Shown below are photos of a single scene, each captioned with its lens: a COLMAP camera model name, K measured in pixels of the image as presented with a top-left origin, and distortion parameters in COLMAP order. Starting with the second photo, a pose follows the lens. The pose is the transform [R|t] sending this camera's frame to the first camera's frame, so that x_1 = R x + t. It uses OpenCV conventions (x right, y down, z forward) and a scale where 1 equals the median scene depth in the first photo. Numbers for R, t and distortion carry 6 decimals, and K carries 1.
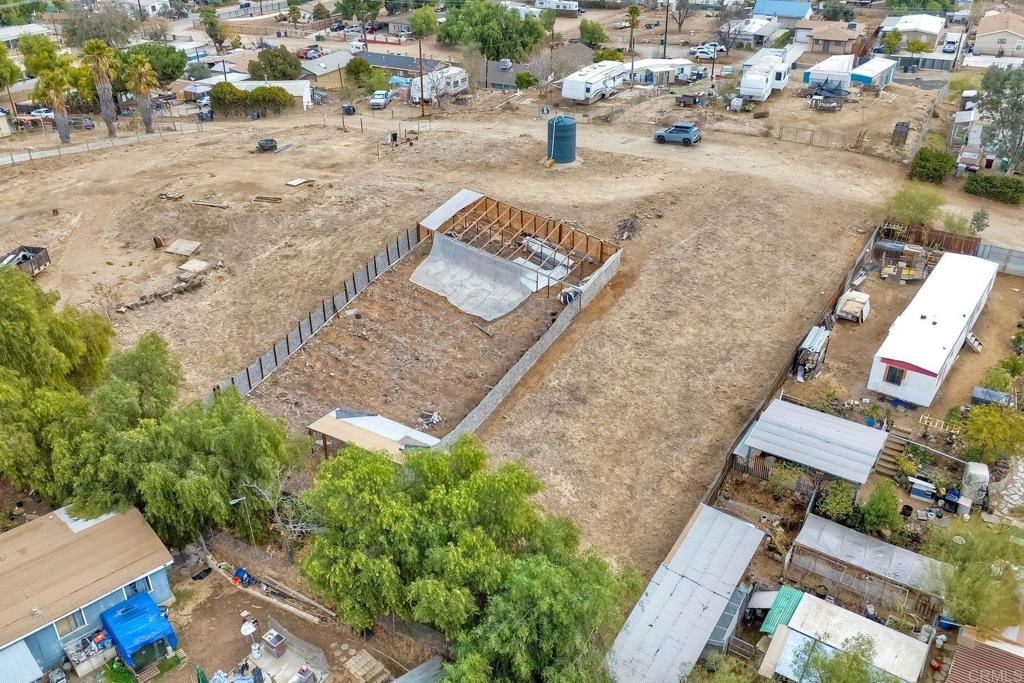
lens RADIAL K [[908.6, 0, 509.1], [0, 908.6, 343.1], [0, 0, 1]] dist [0.066752, -0.078516]
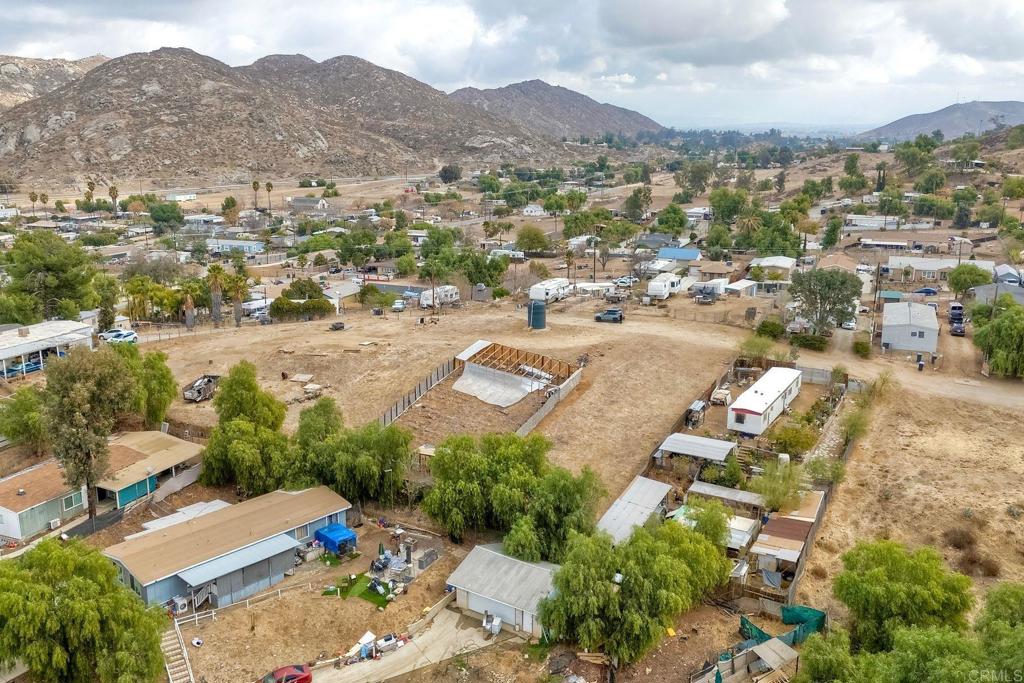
lens RADIAL K [[908.6, 0, 505.2], [0, 908.6, 335.8], [0, 0, 1]] dist [0.066752, -0.078516]
pose [[0.997491, -0.011268, 0.069885, -0.122459], [0.030330, 0.960069, -0.278116, 0.281647], [-0.063961, 0.279538, 0.958002, -0.556979]]
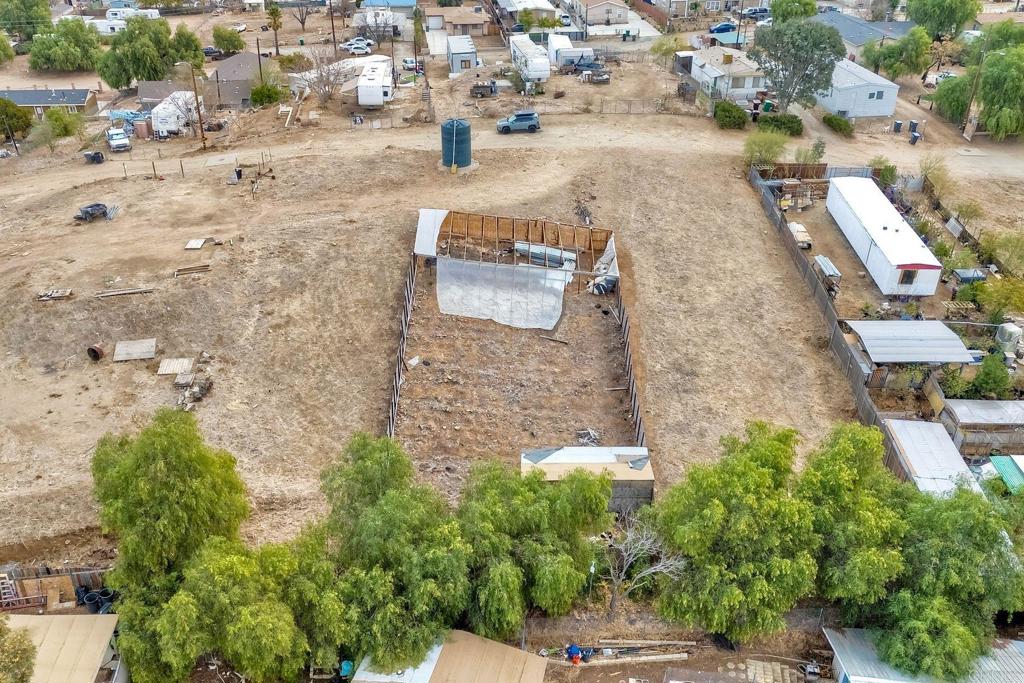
lens RADIAL K [[908.6, 0, 521.4], [0, 908.6, 347.0], [0, 0, 1]] dist [0.066752, -0.078516]
pose [[0.829679, -0.271039, 0.488027, -0.484578], [0.266663, 0.960458, 0.080072, -0.085057], [-0.490432, 0.063705, 0.869148, 0.155095]]
